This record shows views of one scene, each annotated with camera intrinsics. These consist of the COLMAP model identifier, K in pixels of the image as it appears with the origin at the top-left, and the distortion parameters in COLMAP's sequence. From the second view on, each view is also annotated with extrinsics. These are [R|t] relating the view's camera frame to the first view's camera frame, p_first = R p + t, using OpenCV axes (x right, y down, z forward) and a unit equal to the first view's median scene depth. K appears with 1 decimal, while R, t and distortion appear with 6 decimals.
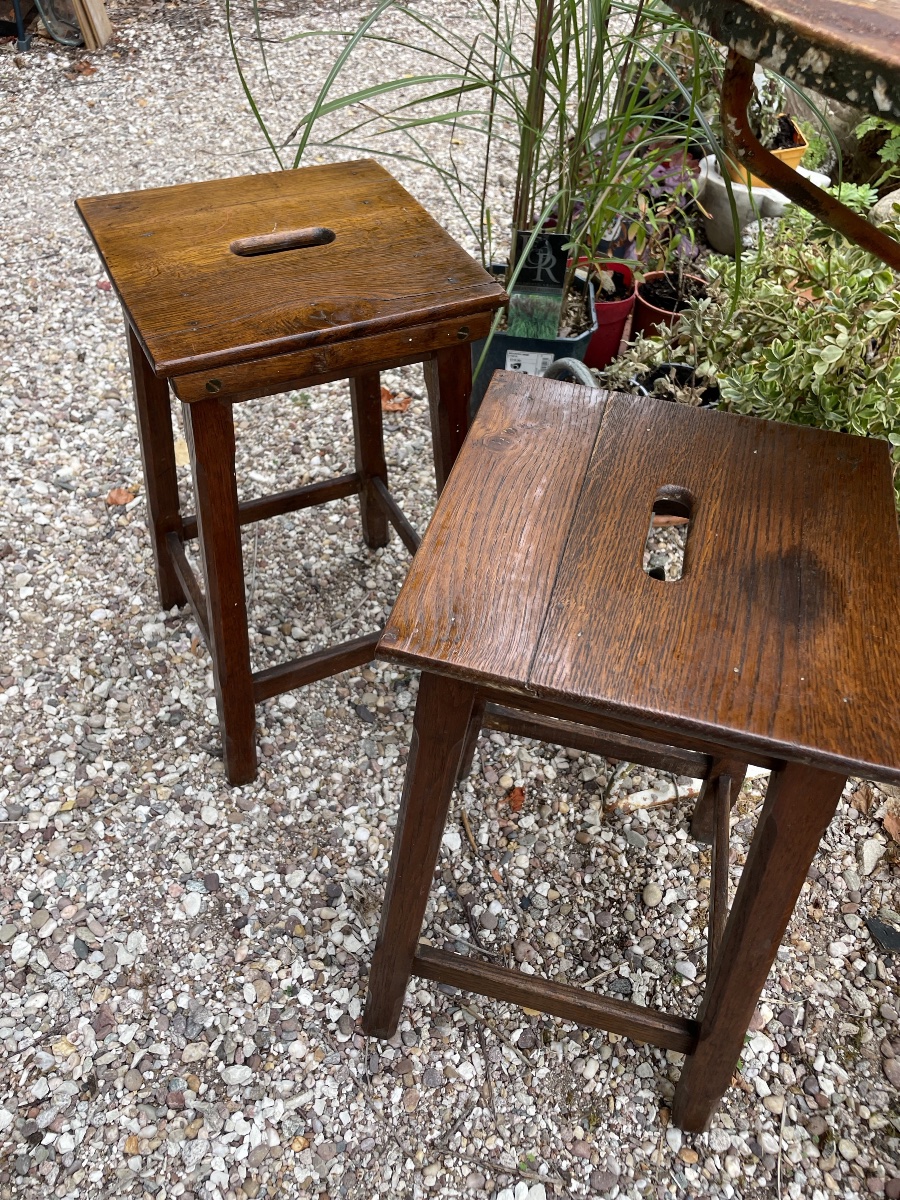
lens RADIAL K [[910.7, 0, 462.5], [0, 910.7, 598.5], [0, 0, 1]] dist [0.078025, -0.109184]
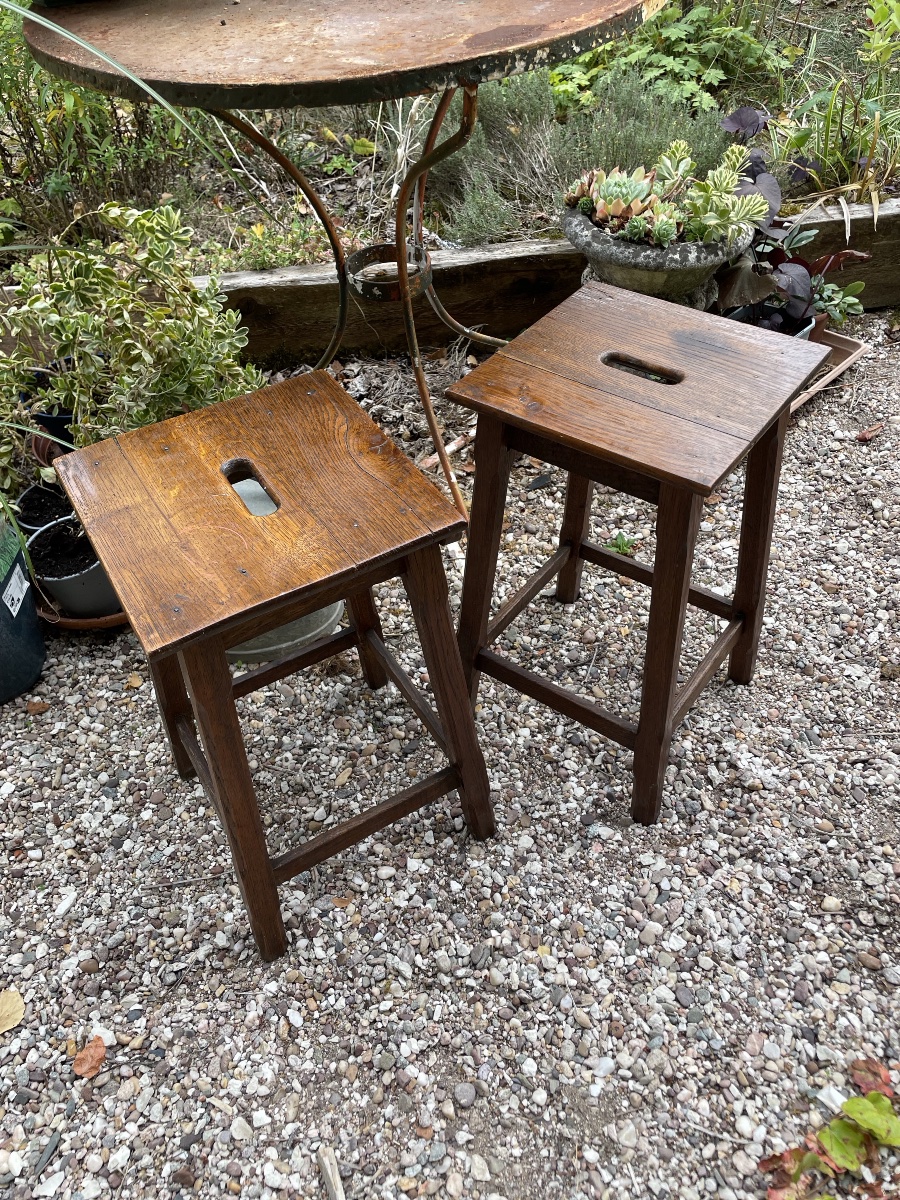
lens RADIAL K [[910.7, 0, 462.5], [0, 910.7, 598.5], [0, 0, 1]] dist [0.078025, -0.109184]
pose [[-0.073366, -0.759580, 0.646262, -0.830893], [0.749048, 0.385860, 0.538553, -0.601922], [-0.658441, 0.523593, 0.540653, 0.279174]]
